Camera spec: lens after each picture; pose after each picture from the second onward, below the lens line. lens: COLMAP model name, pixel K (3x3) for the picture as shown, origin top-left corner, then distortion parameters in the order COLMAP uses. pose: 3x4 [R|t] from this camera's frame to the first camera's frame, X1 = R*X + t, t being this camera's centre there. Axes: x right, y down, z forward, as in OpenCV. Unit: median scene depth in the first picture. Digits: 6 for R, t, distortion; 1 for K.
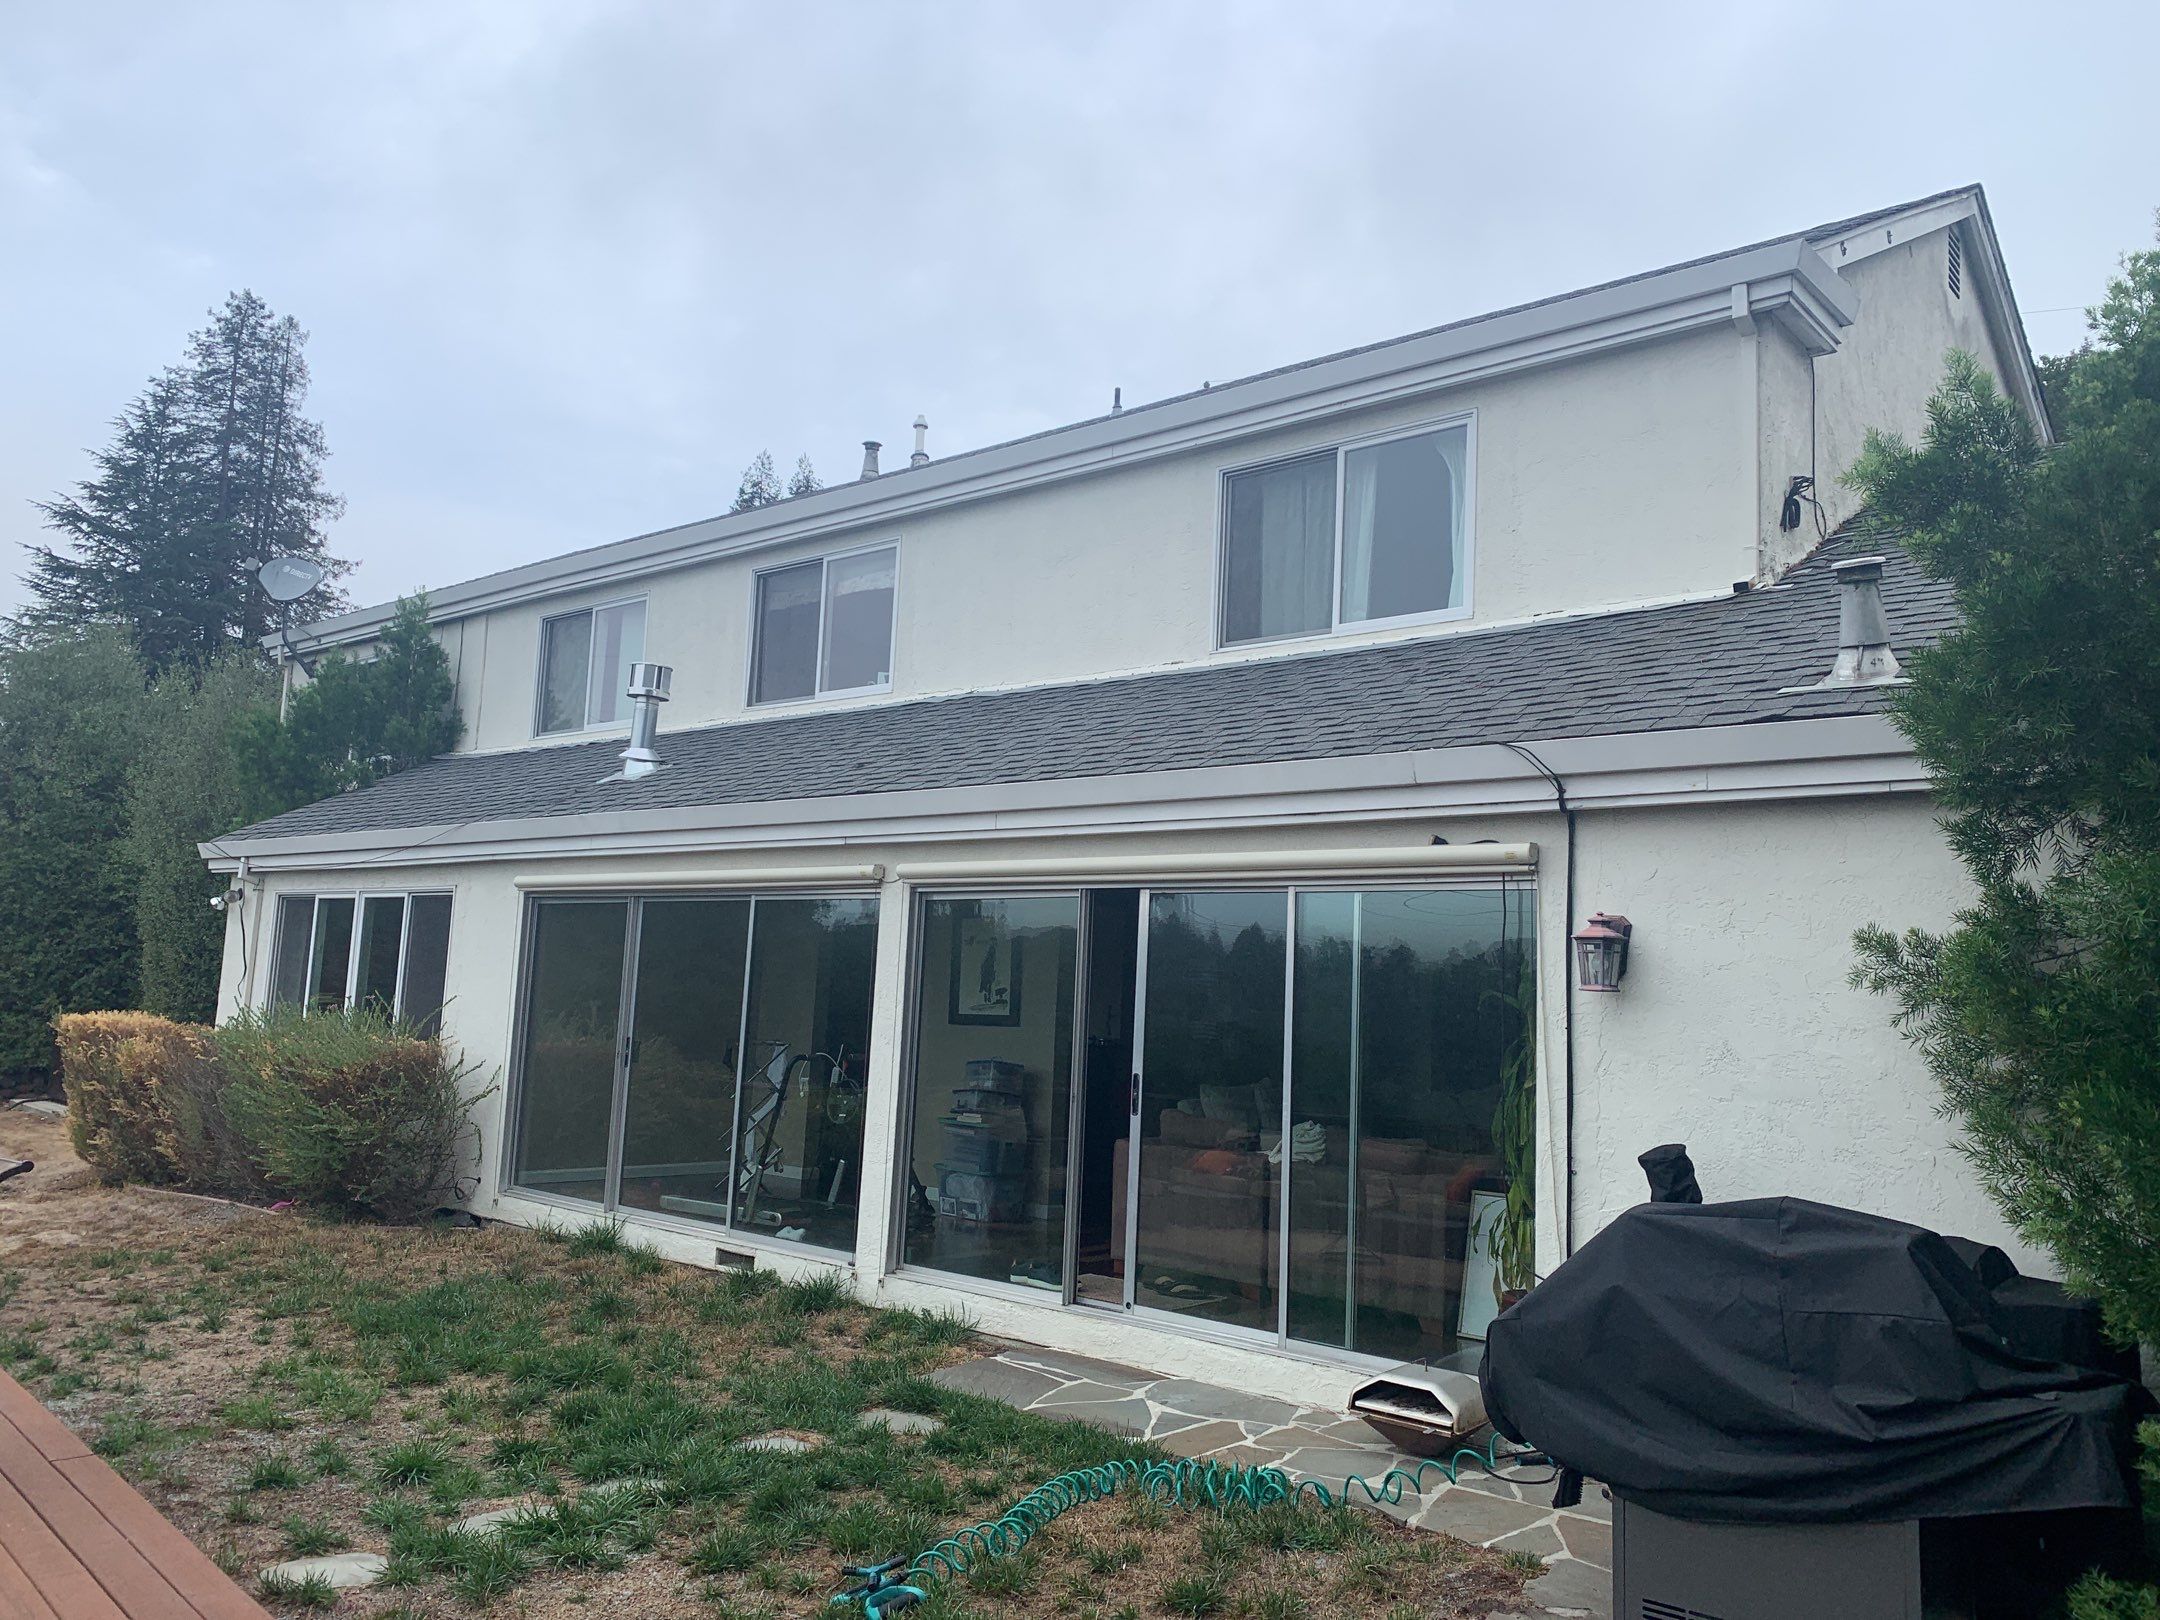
lens RADIAL K [[1508.1, 0, 1080.0], [0, 1508.1, 810.0], [0, 0, 1]] dist [0.006281, 0.000156]
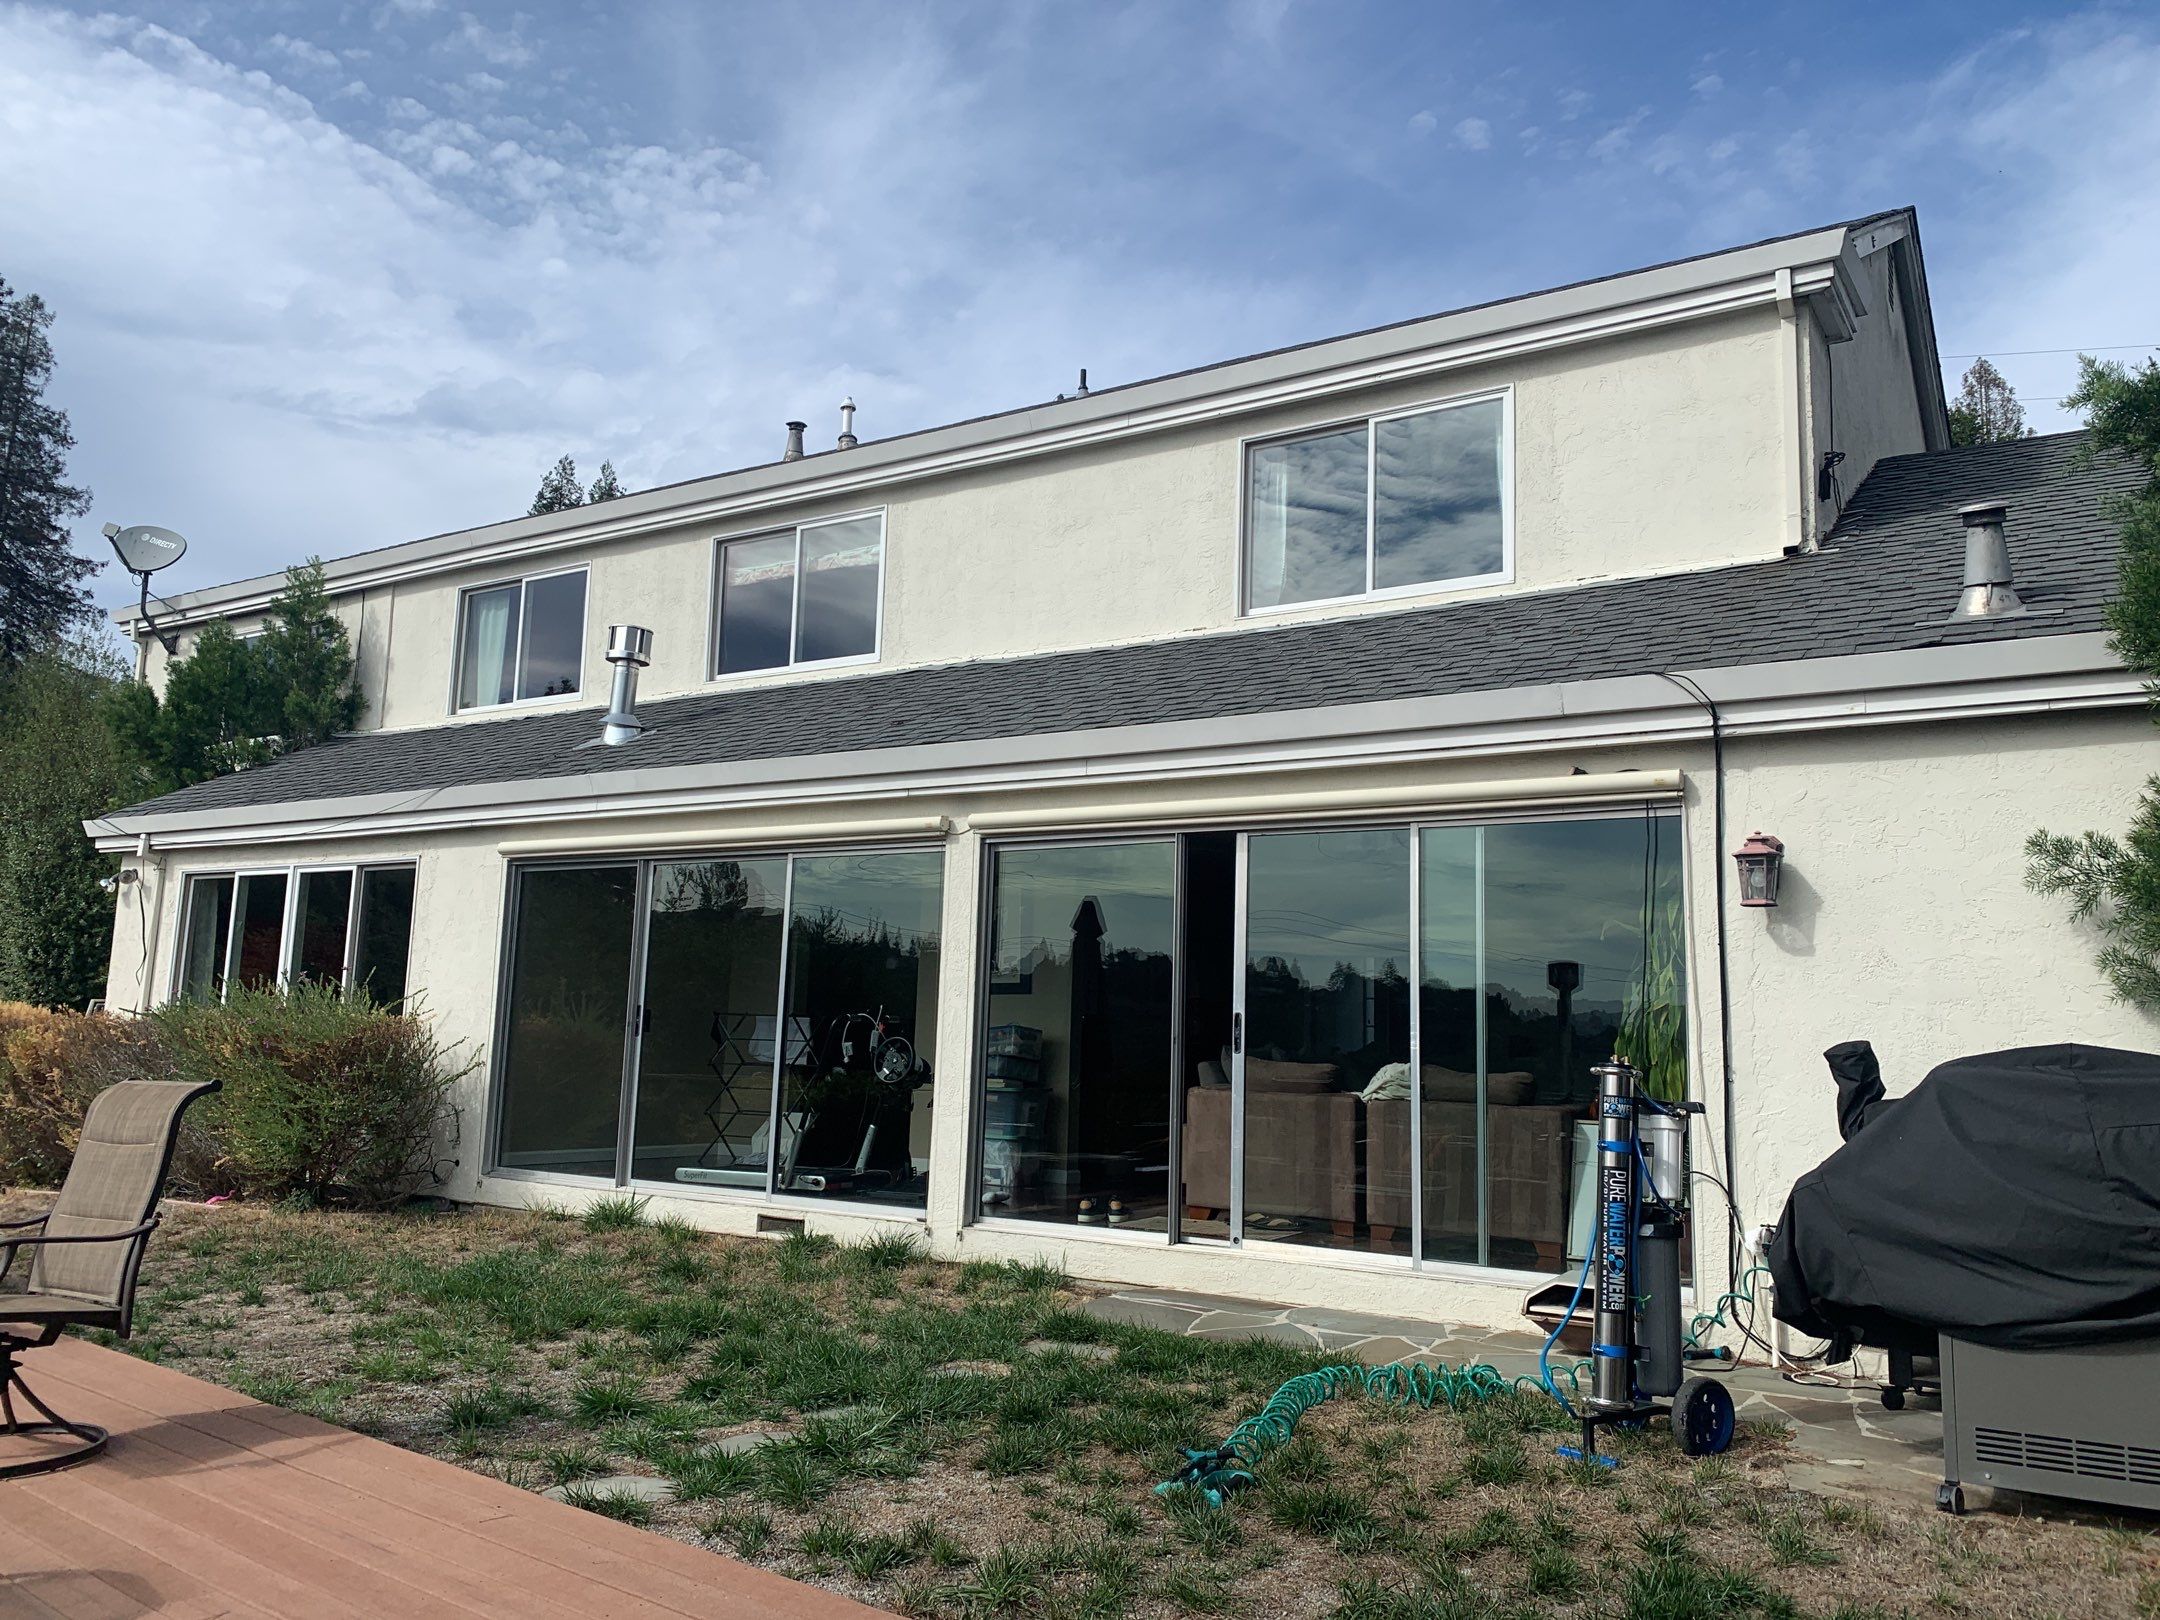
lens RADIAL K [[1509.7, 0, 1080.0], [0, 1509.7, 810.0], [0, 0, 1]] dist [0.001406, 0.001779]
pose [[0.992056, 0.005011, 0.125698, -0.144730], [-0.003450, 0.999914, -0.012633, 0.037908], [-0.125751, 0.012099, 0.991988, 0.006522]]
